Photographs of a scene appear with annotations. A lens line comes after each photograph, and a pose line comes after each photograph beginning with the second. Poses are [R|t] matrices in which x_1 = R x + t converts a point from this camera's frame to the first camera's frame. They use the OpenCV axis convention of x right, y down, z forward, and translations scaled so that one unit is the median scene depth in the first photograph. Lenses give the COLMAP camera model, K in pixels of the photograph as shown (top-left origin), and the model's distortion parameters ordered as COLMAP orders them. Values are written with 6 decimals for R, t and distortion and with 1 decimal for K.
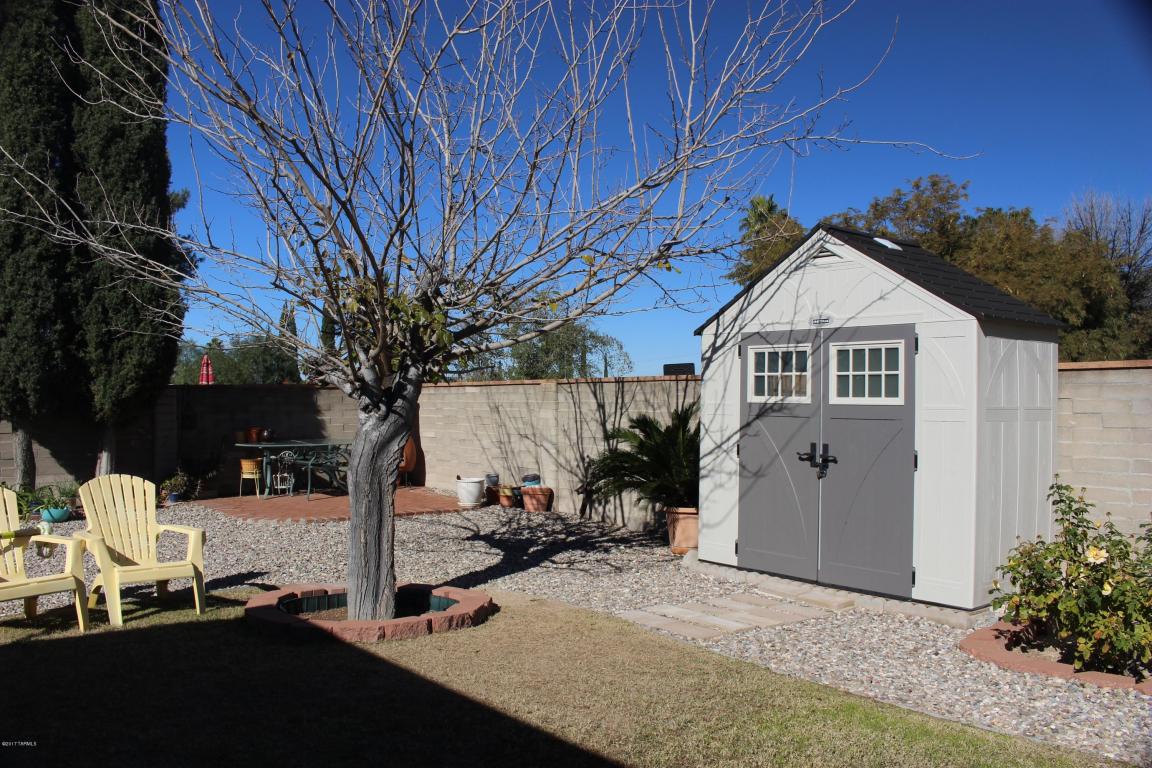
lens RADIAL K [[968.1, 0, 572.8], [0, 968.1, 394.2], [0, 0, 1]] dist [-0.153955, 0.136288]
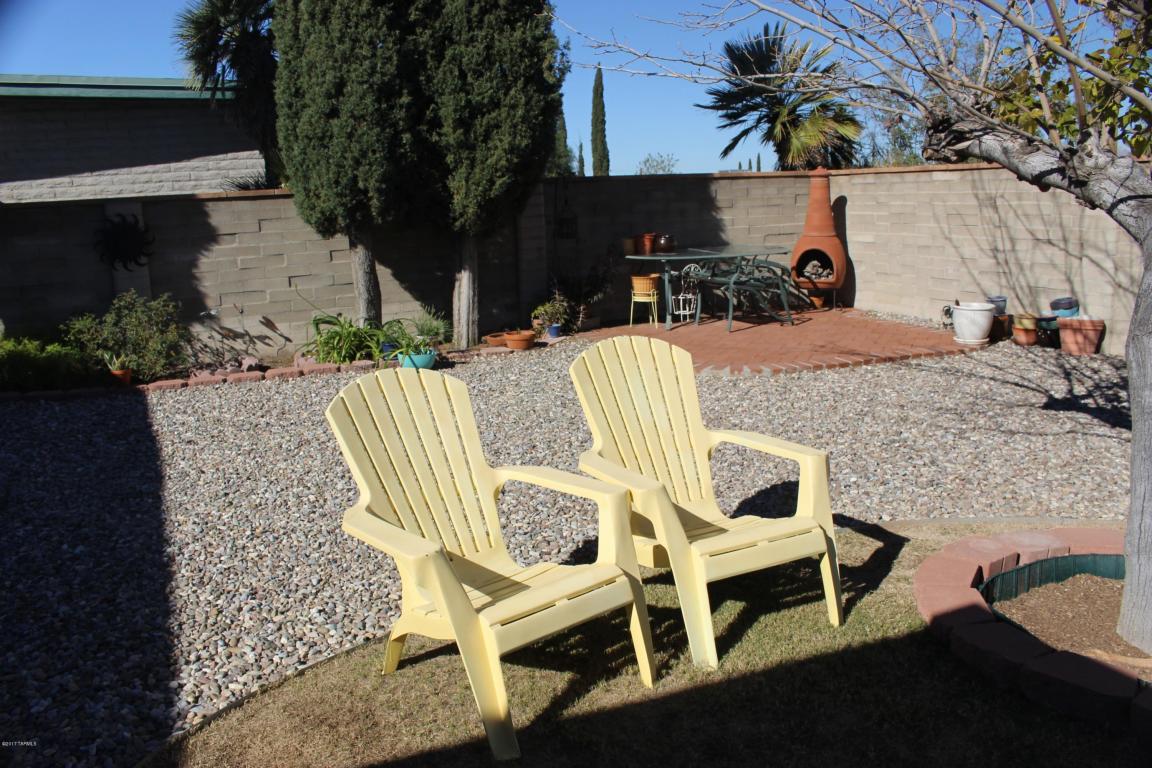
lens RADIAL K [[968.1, 0, 572.8], [0, 968.1, 394.2], [0, 0, 1]] dist [-0.153955, 0.136288]
pose [[0.967706, 0.022629, -0.251062, -0.230807], [0.030041, 0.978513, 0.203986, 0.003408], [0.250283, -0.204941, 0.946233, 0.289846]]
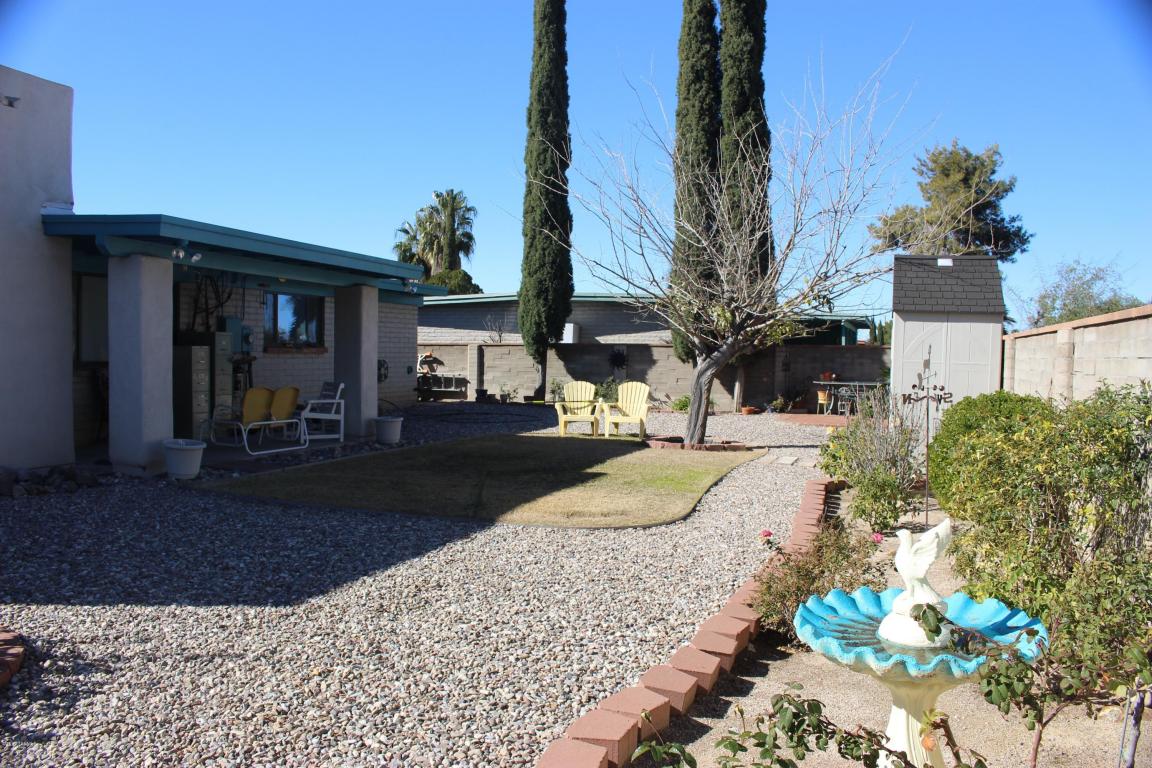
lens RADIAL K [[968.1, 0, 572.8], [0, 968.1, 394.2], [0, 0, 1]] dist [-0.153955, 0.136288]
pose [[0.558870, 0.050289, -0.827729, 0.880196], [-0.016356, 0.998634, 0.049629, -0.000959], [0.829094, -0.014198, 0.558929, -0.300464]]
